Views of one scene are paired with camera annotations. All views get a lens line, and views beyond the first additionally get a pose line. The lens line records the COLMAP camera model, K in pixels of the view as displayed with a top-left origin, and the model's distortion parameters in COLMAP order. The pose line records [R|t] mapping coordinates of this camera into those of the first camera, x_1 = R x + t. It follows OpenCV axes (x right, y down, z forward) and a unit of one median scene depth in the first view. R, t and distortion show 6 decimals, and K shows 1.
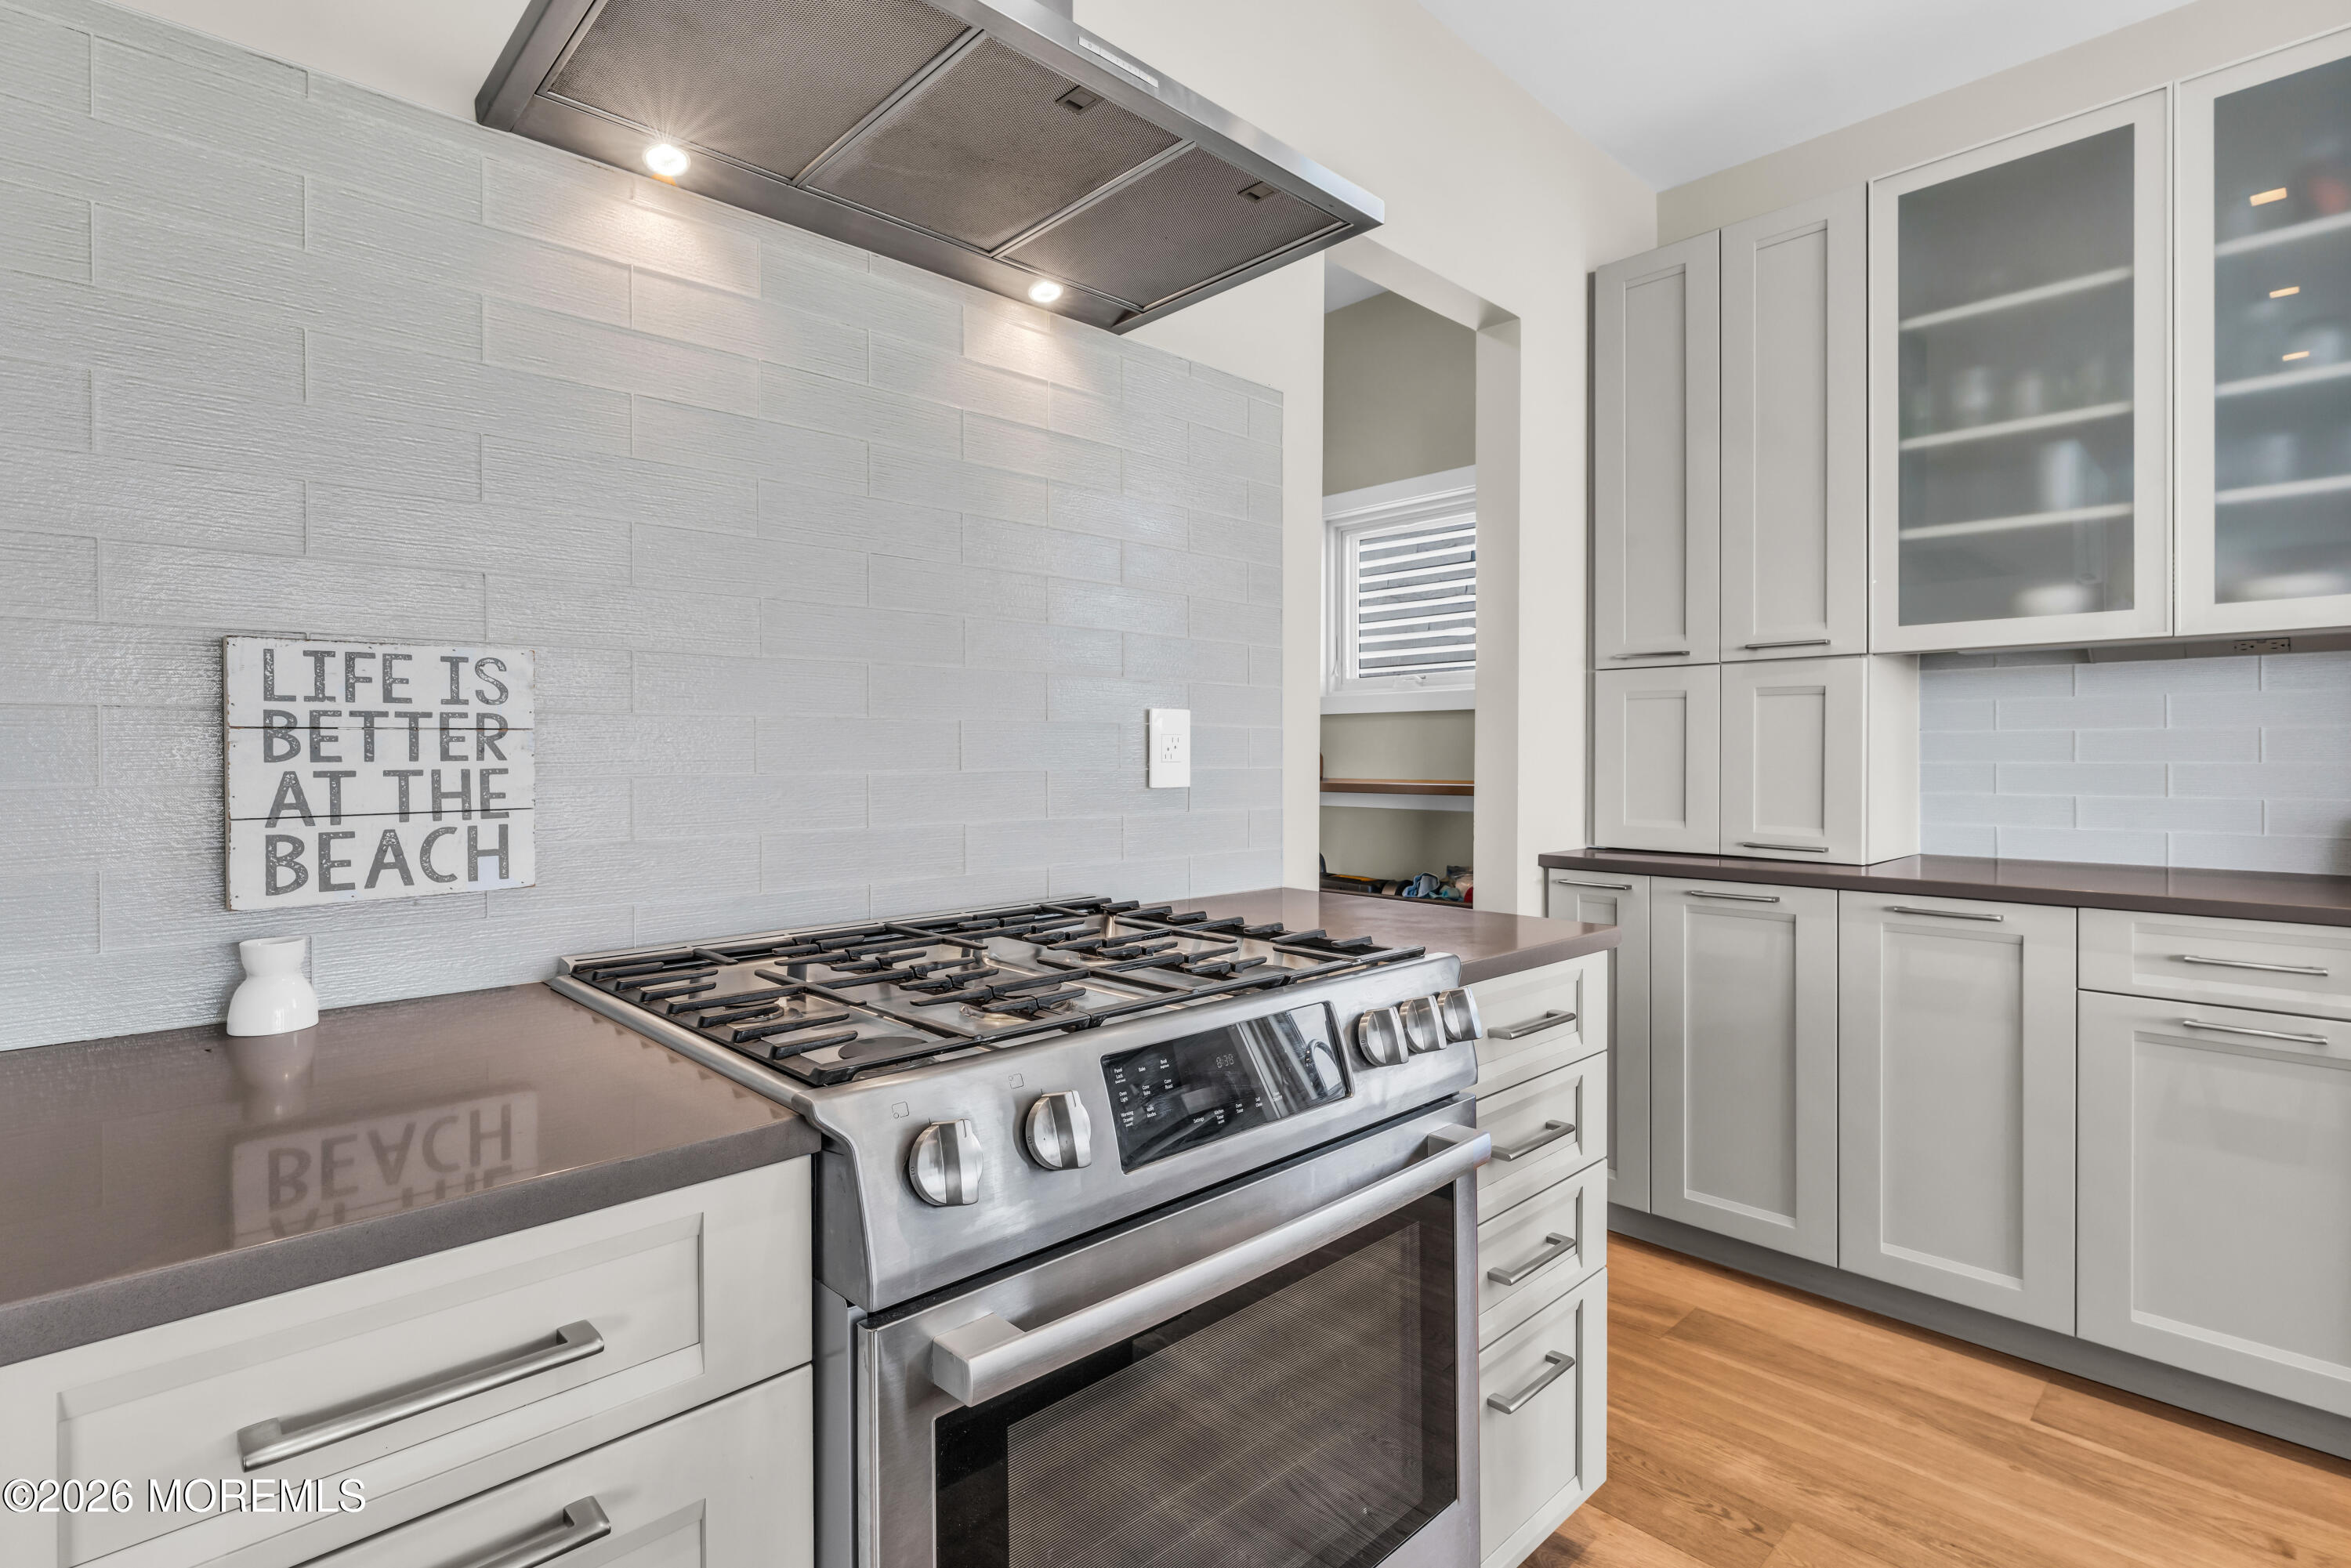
lens RADIAL K [[1123.5, 0, 1171.5], [0, 1123.5, 761.2], [0, 0, 1]] dist [-0.004817, -0.000086]
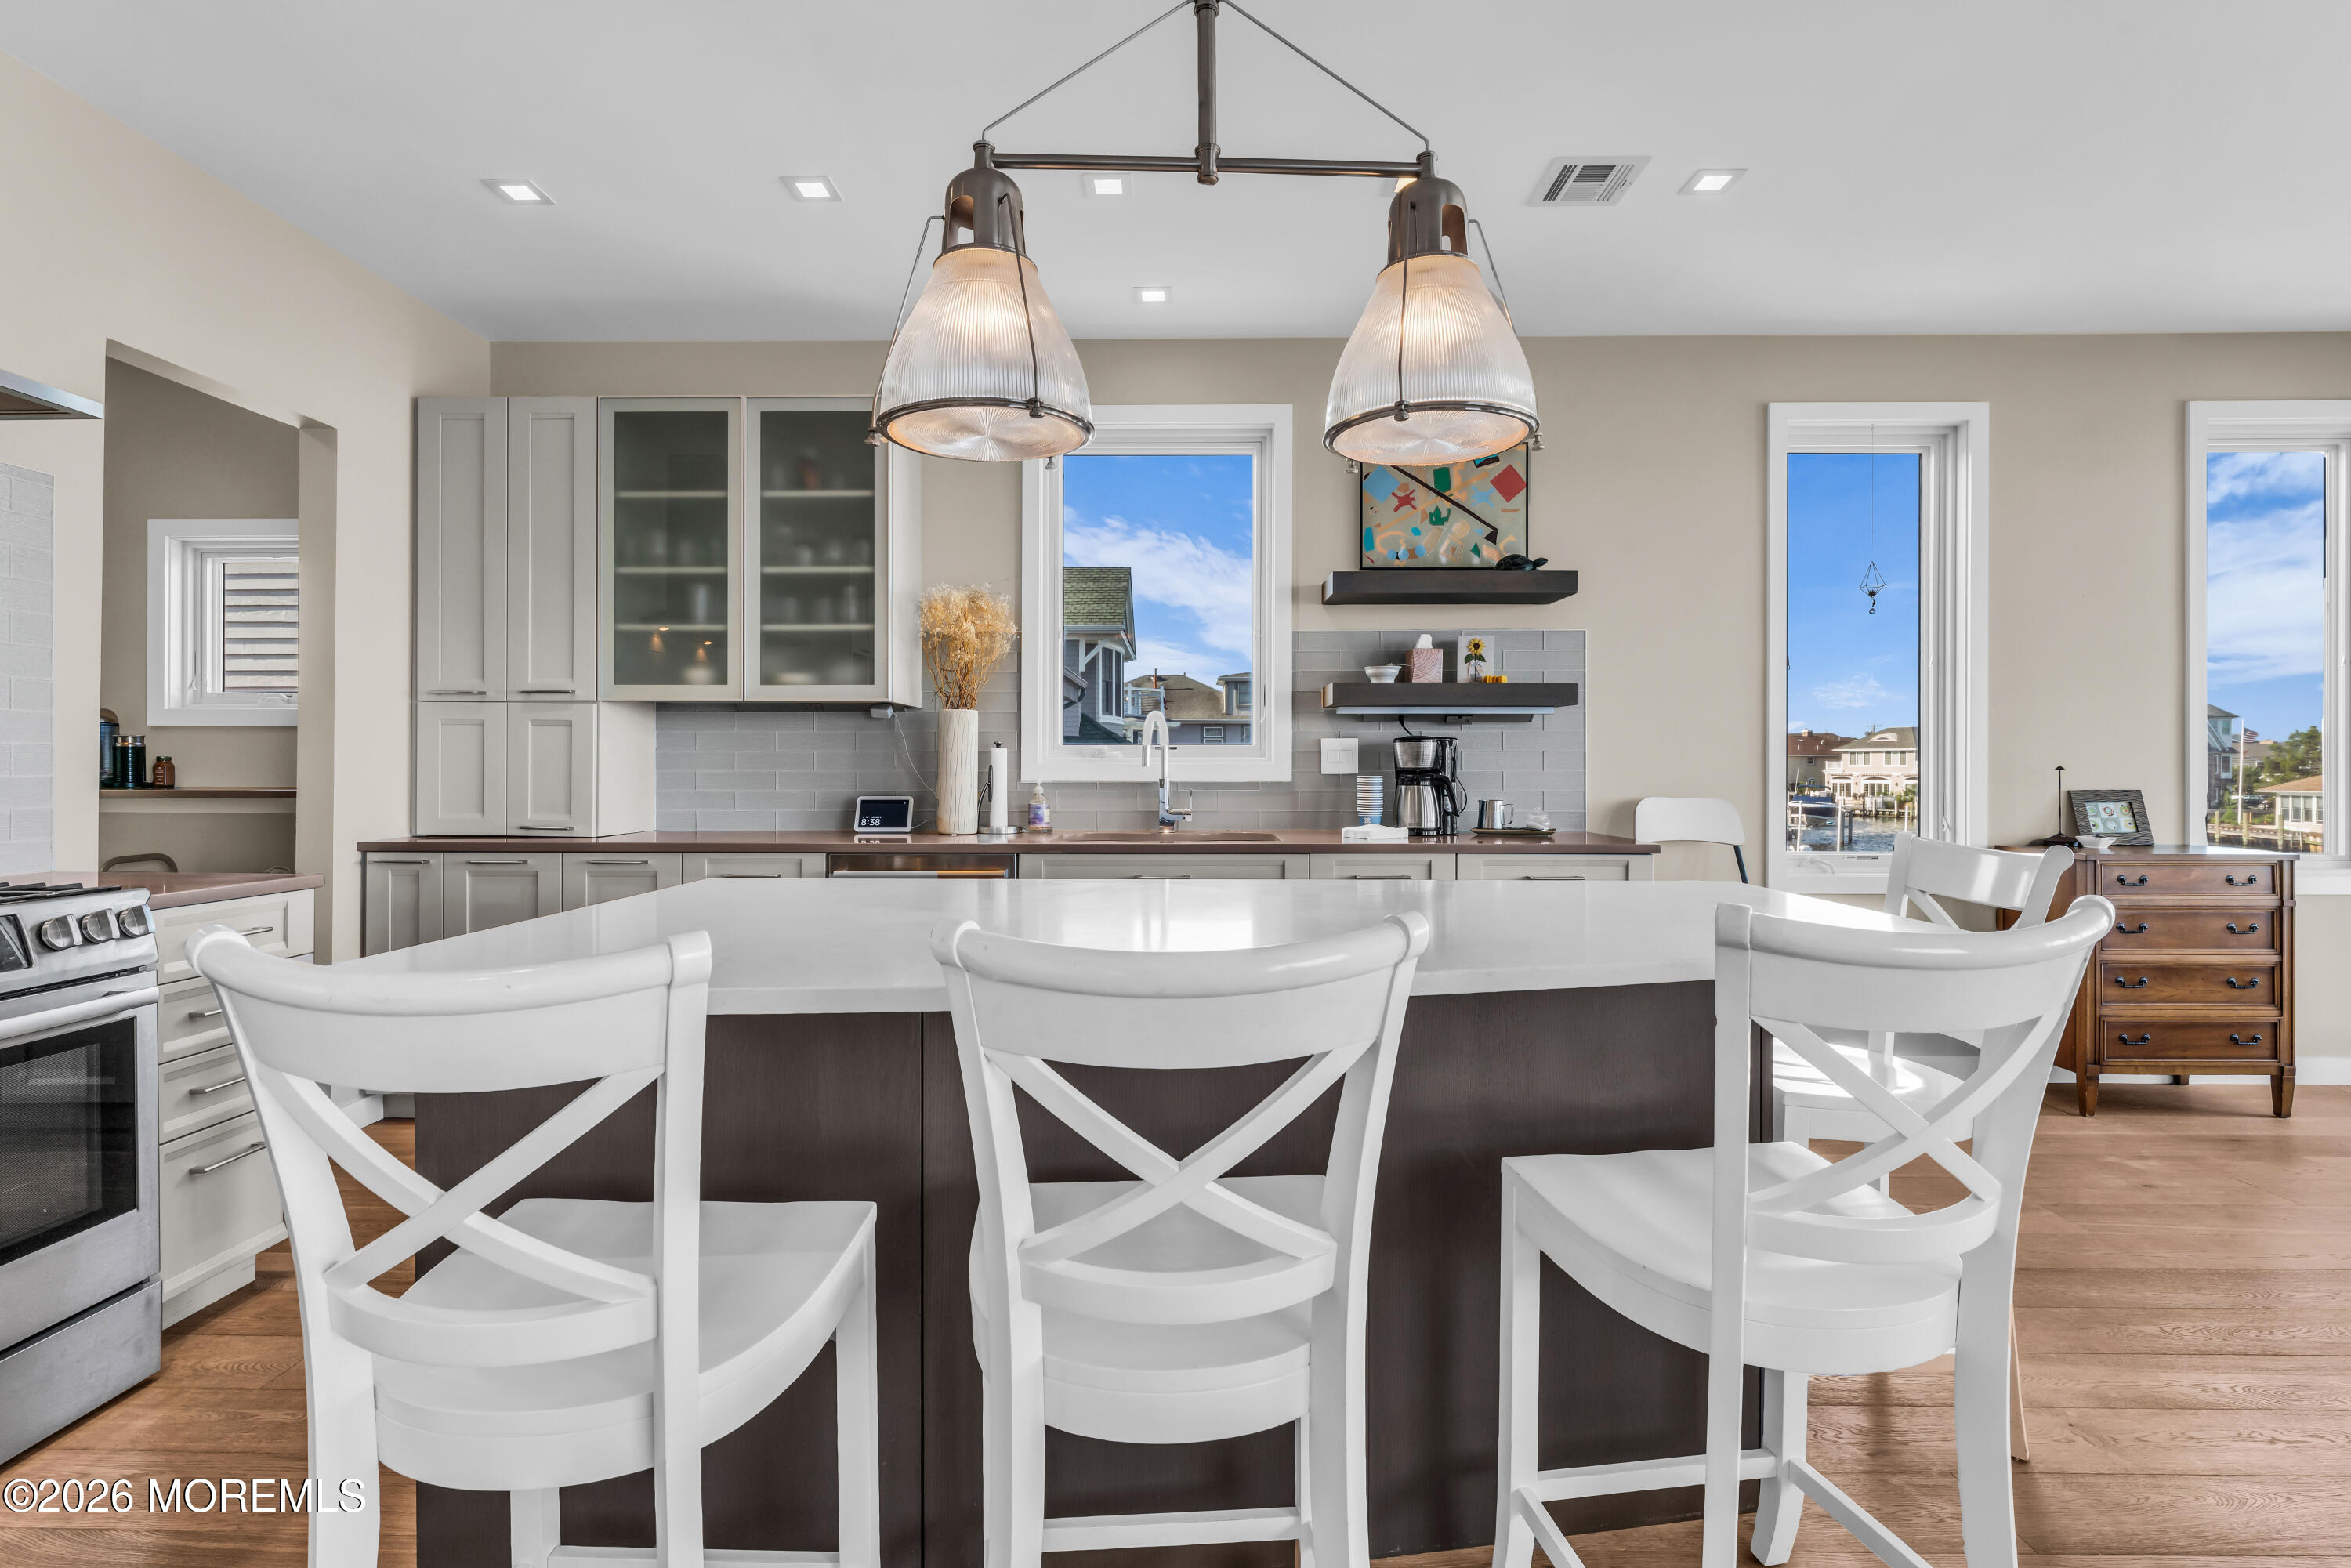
lens RADIAL K [[1107.8, 0, 1170.4], [0, 1107.8, 770.0], [0, 0, 1]] dist [-0.003699, -0.000405]
pose [[0.699589, -0.001340, 0.714545, 0.085829], [0.002097, 0.999998, -0.000178, 0.002067], [-0.714543, 0.001623, 0.699590, -0.689221]]
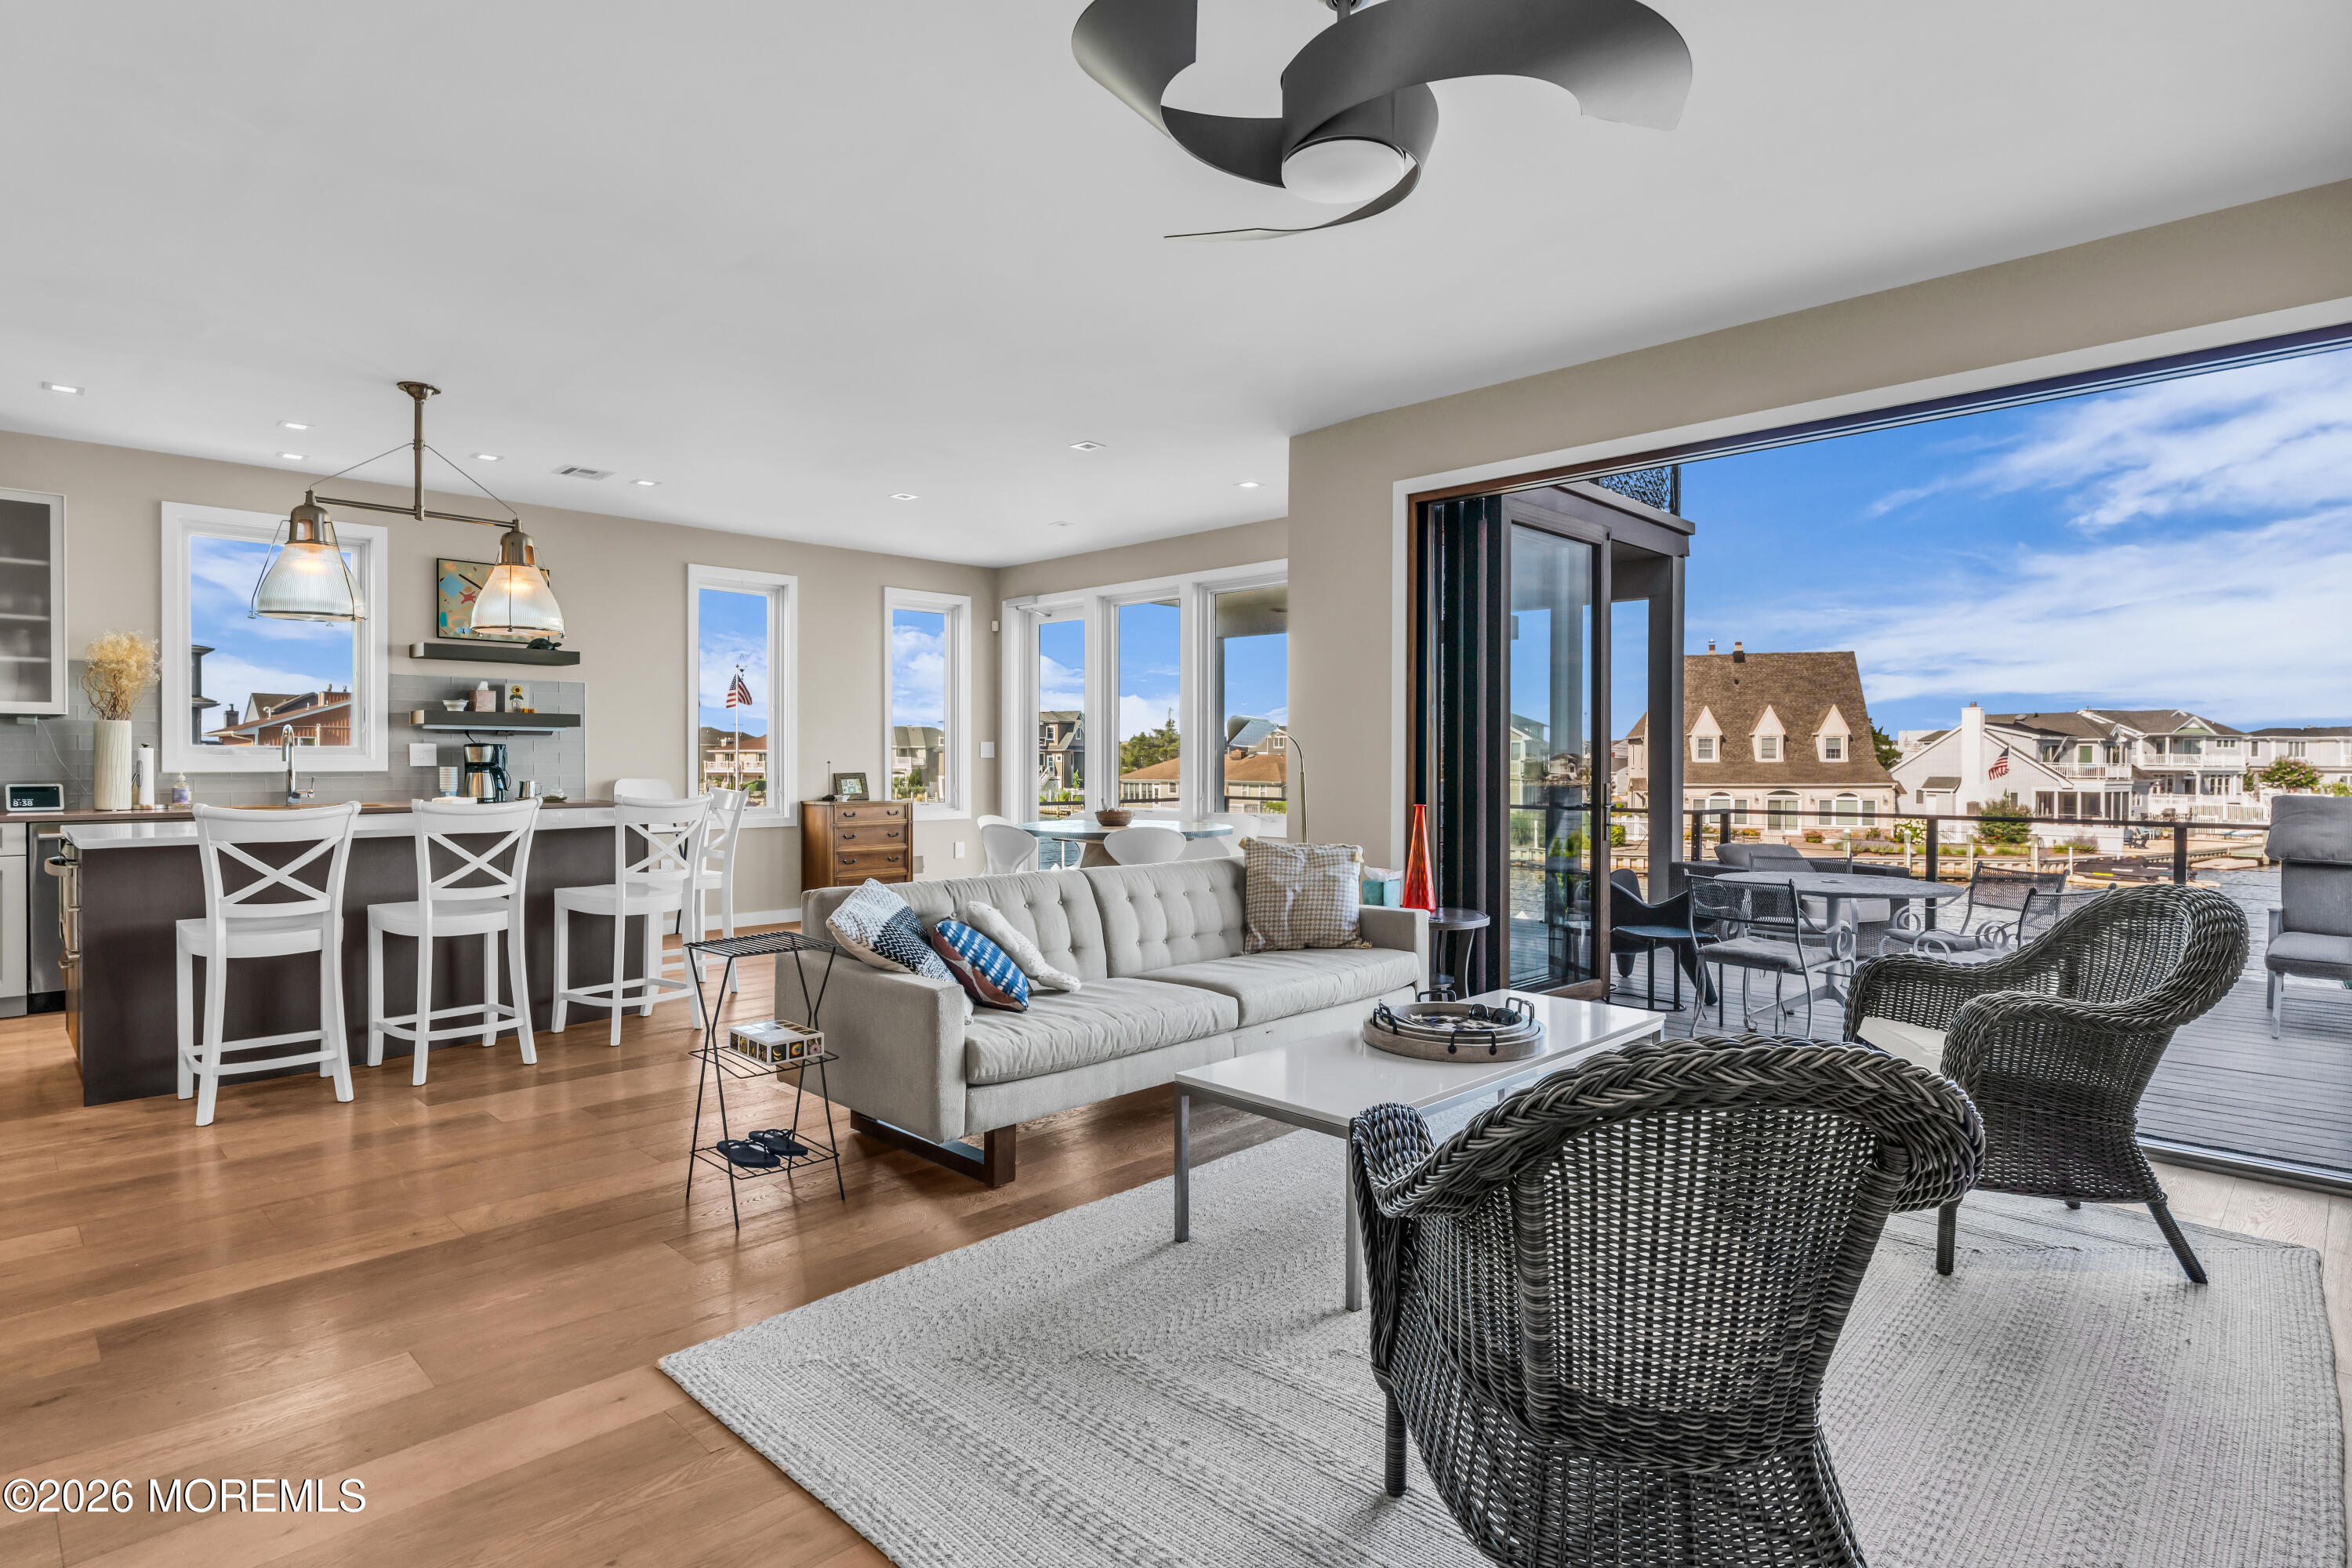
lens RADIAL K [[1203.0, 0, 1168.0], [0, 1203.0, 772.8], [0, 0, 1]] dist [0.000781, 0.000612]
pose [[-0.030706, -0.011223, 0.999465, -1.581029], [0.001432, 0.999935, 0.011272, -0.005635], [-0.999527, 0.001778, -0.030688, -1.443290]]
